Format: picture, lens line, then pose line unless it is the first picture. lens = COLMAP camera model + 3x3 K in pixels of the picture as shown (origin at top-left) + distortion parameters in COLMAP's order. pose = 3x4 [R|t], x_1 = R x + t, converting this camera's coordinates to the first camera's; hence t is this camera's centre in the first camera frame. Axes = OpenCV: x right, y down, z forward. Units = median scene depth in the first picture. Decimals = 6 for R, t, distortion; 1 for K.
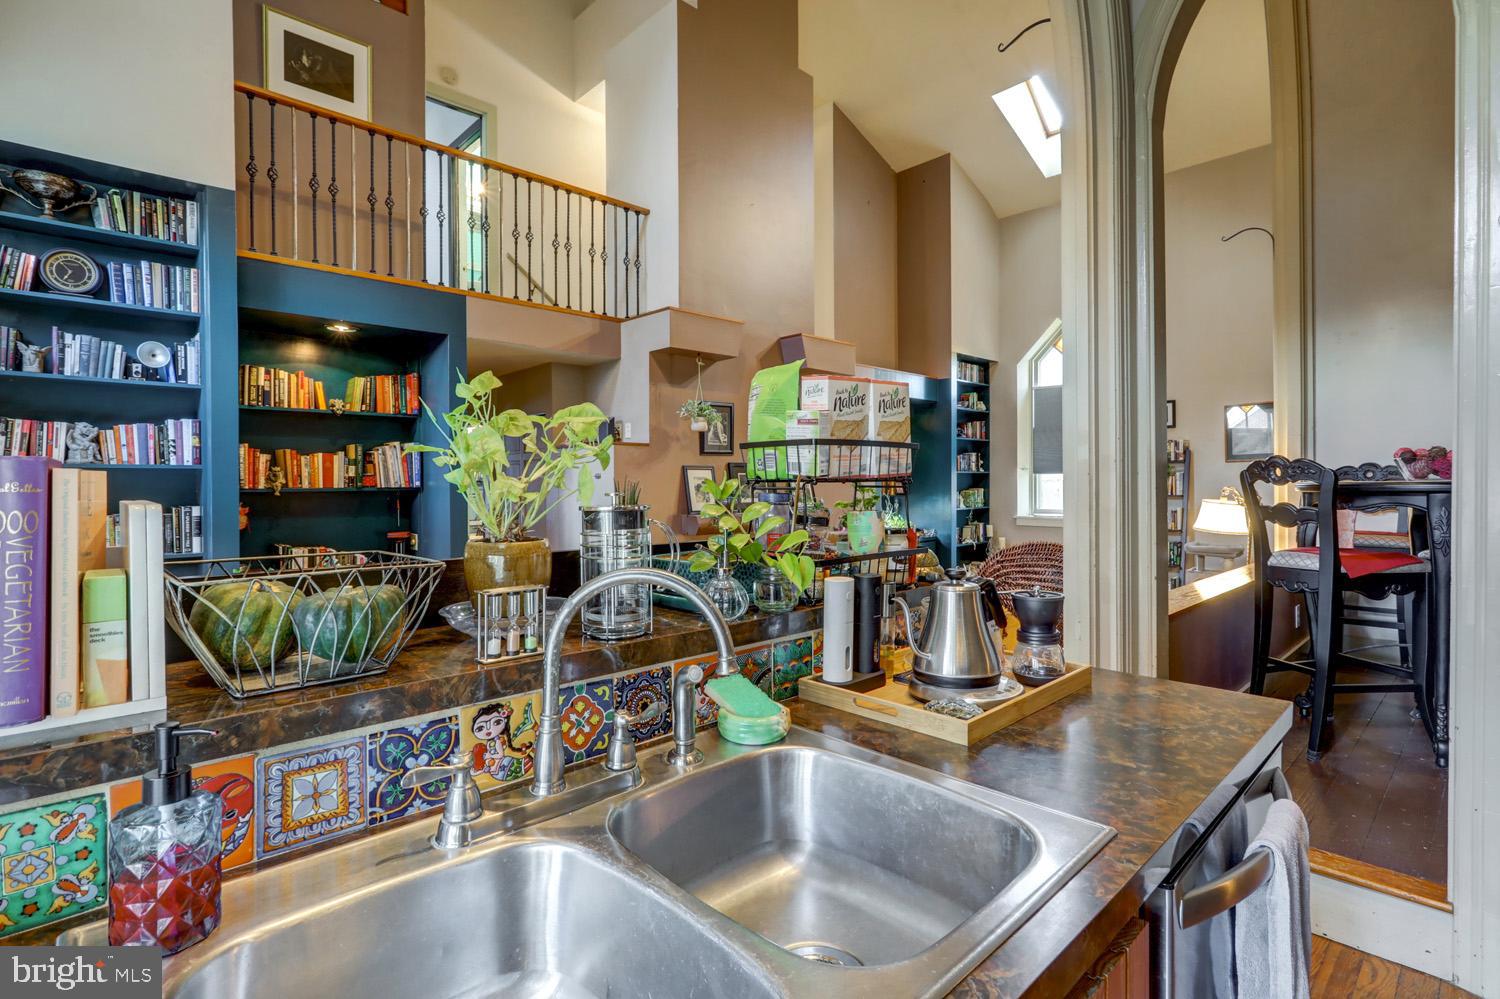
lens RADIAL K [[722.2, 0, 756.2], [0, 722.2, 483.3], [0, 0, 1]] dist [0.002147, 0.000095]
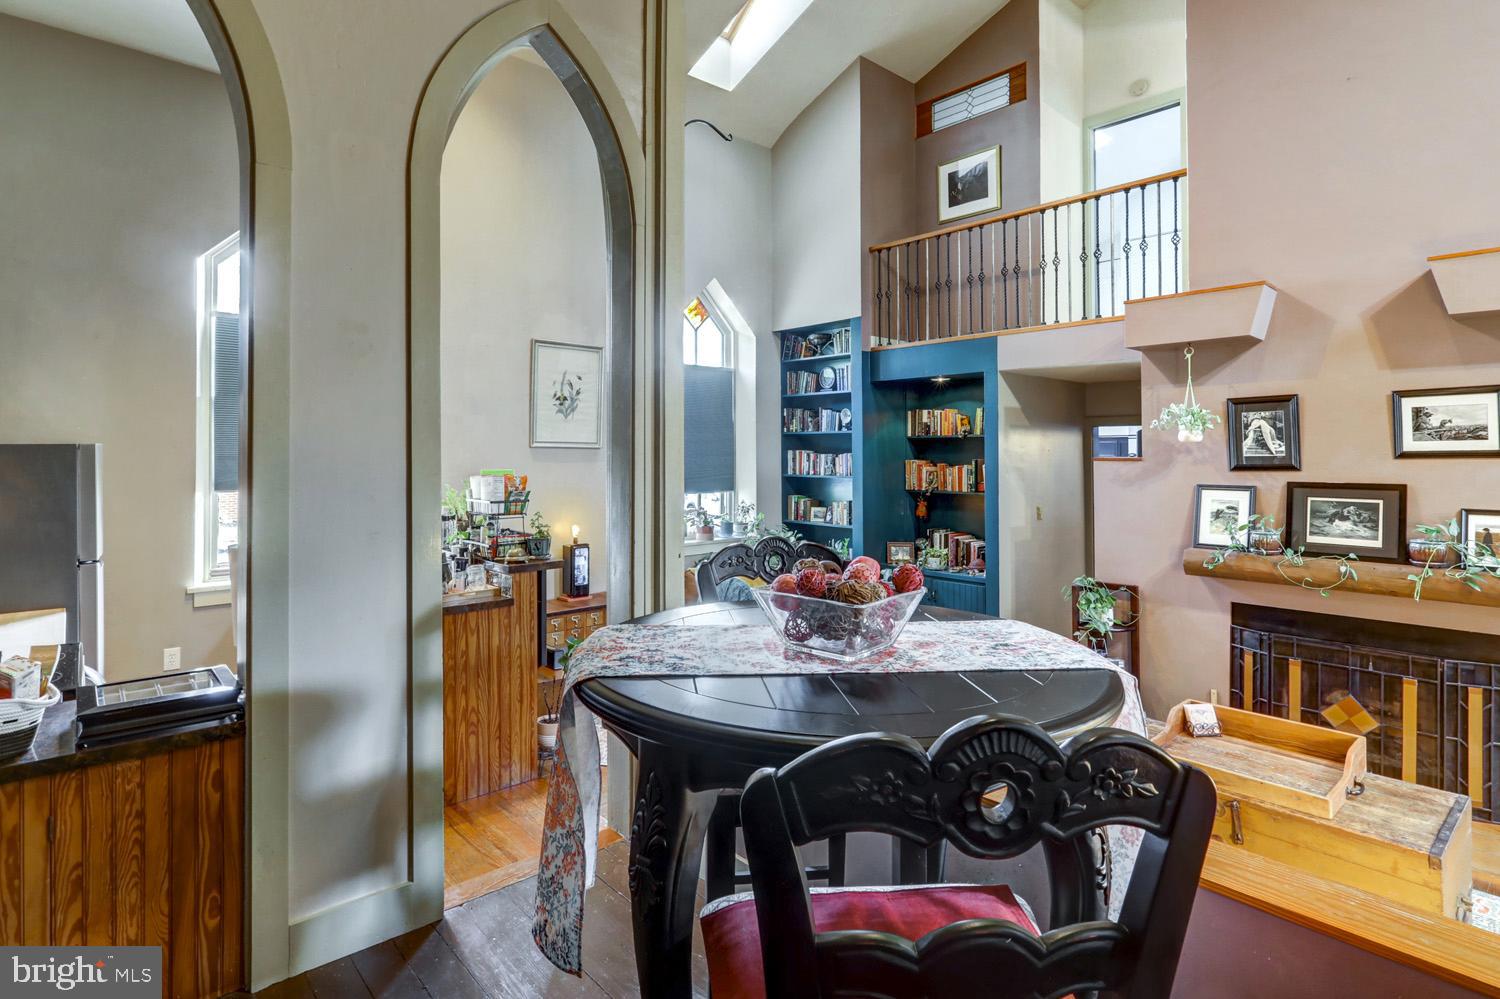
lens RADIAL K [[774.3, 0, 755.9], [0, 774.3, 449.1], [0, 0, 1]] dist [0.003324, 0.001727]
pose [[-0.014745, -0.001061, -0.999891, 0.855205], [-0.002170, 0.999997, -0.001029, -0.069508], [0.999889, 0.002155, -0.014747, 0.605982]]
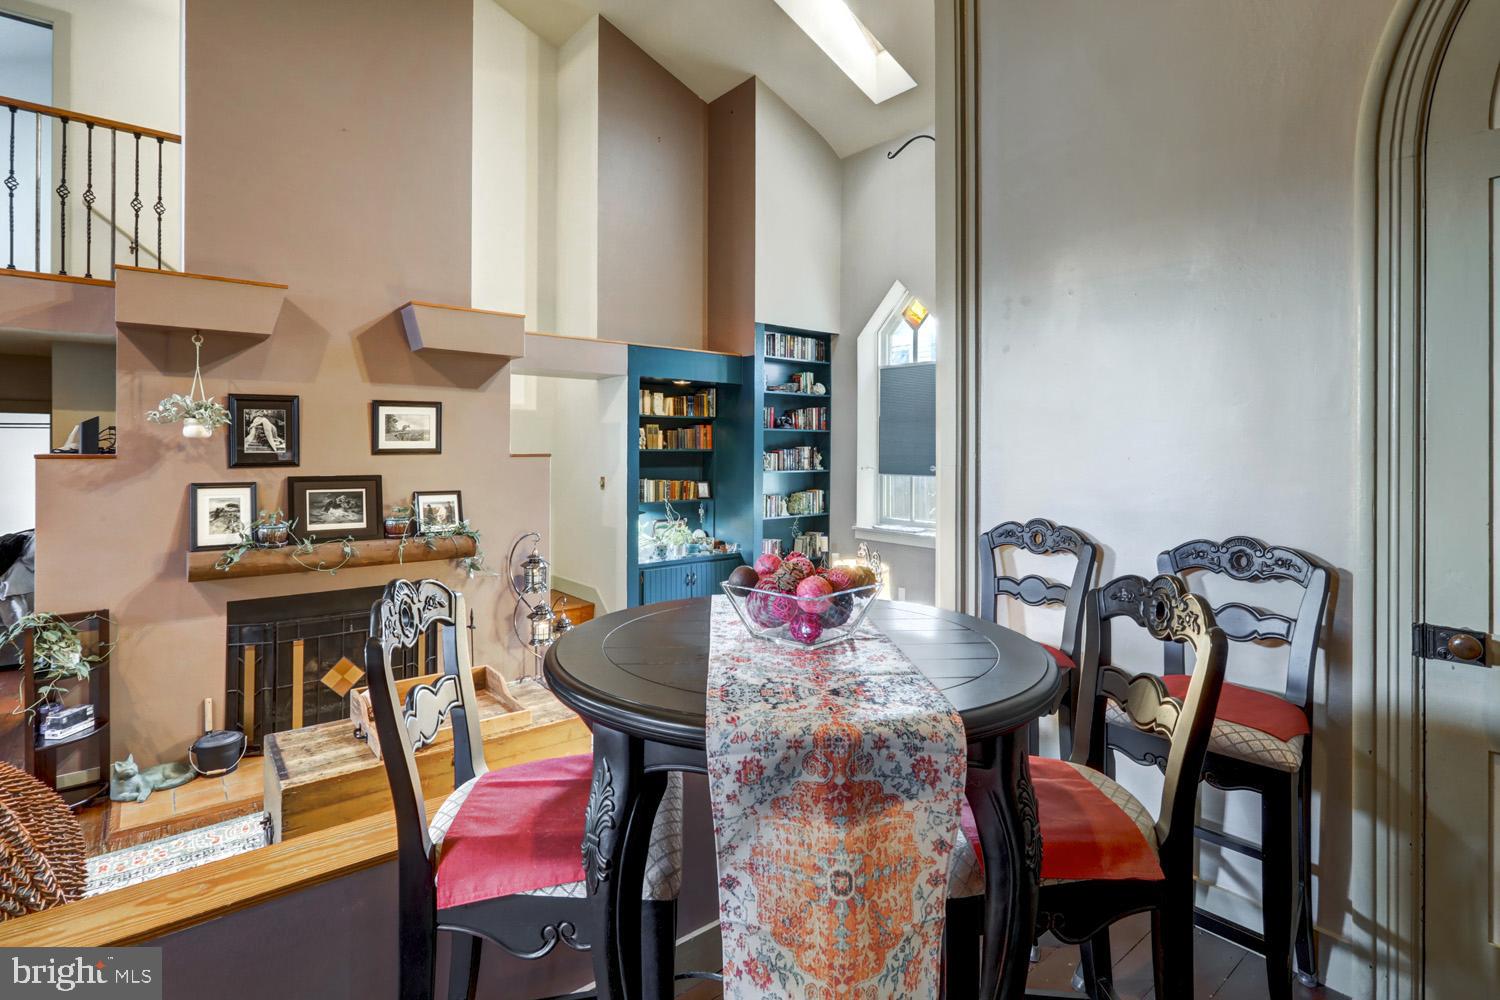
lens RADIAL K [[725.2, 0, 746.4], [0, 725.2, 448.0], [0, 0, 1]] dist [0.000866, 0.000132]
pose [[0.996559, 0.009792, -0.082311, 0.588728], [-0.010212, 0.999937, -0.004689, -0.071100], [0.082260, 0.005513, 0.996596, 0.361662]]
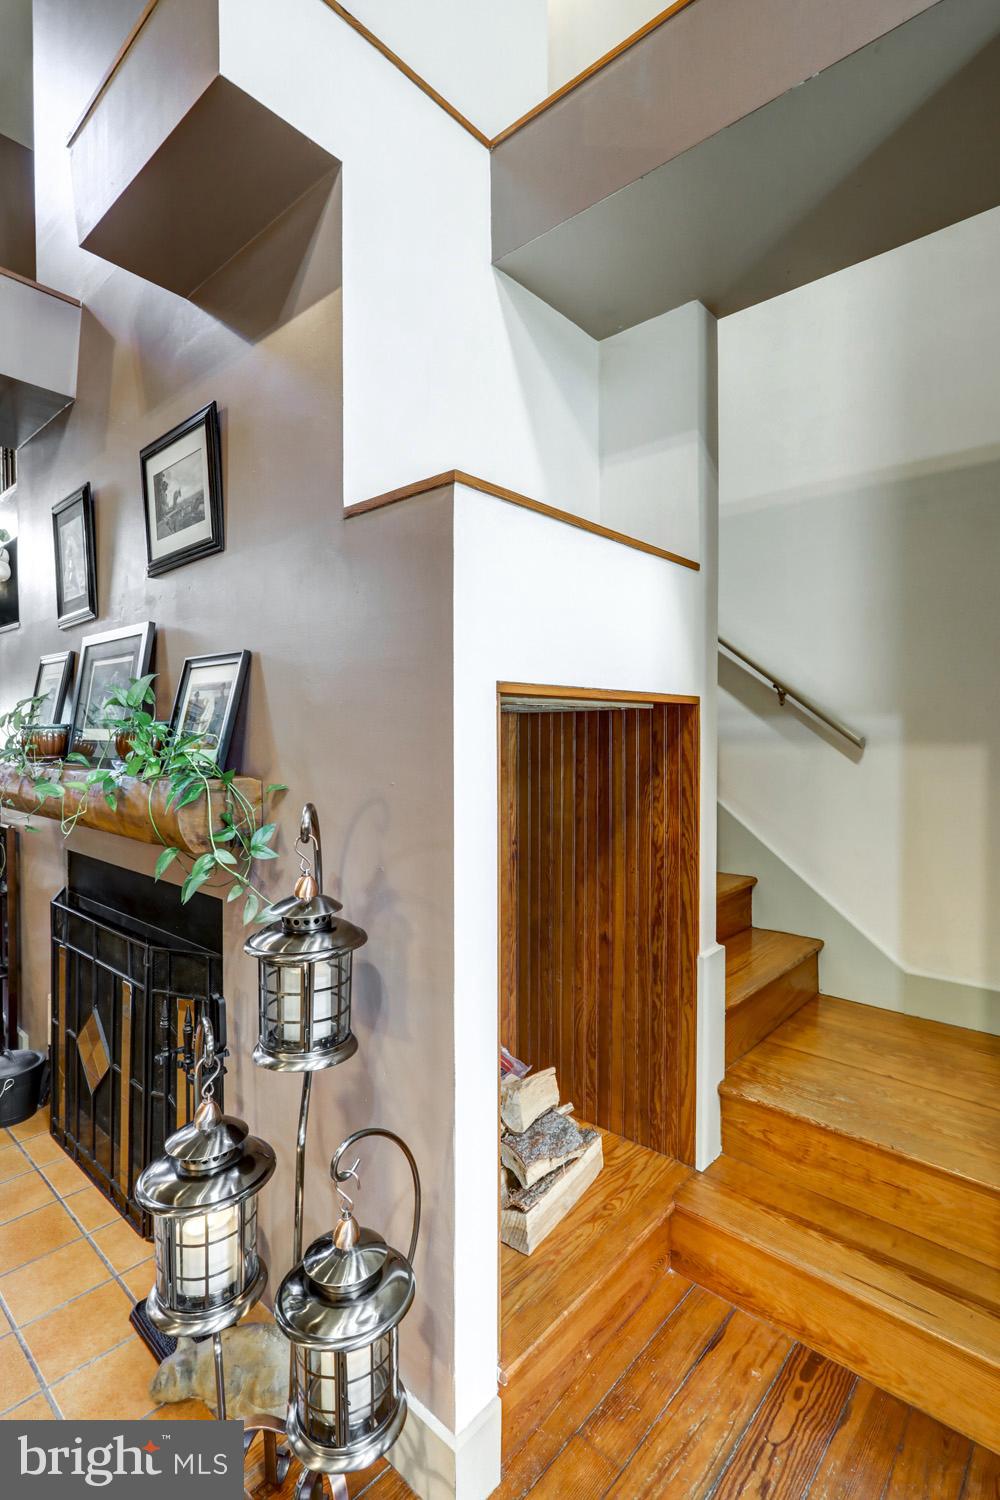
lens RADIAL K [[739.8, 0, 512.9], [0, 739.8, 743.0], [0, 0, 1]] dist [-0.003301, 0.001404]
pose [[0.059746, 0.021861, -0.997974, 0.454436], [-0.005233, 0.999753, 0.021587, 0.023799], [0.998200, 0.003932, 0.059846, 1.458783]]
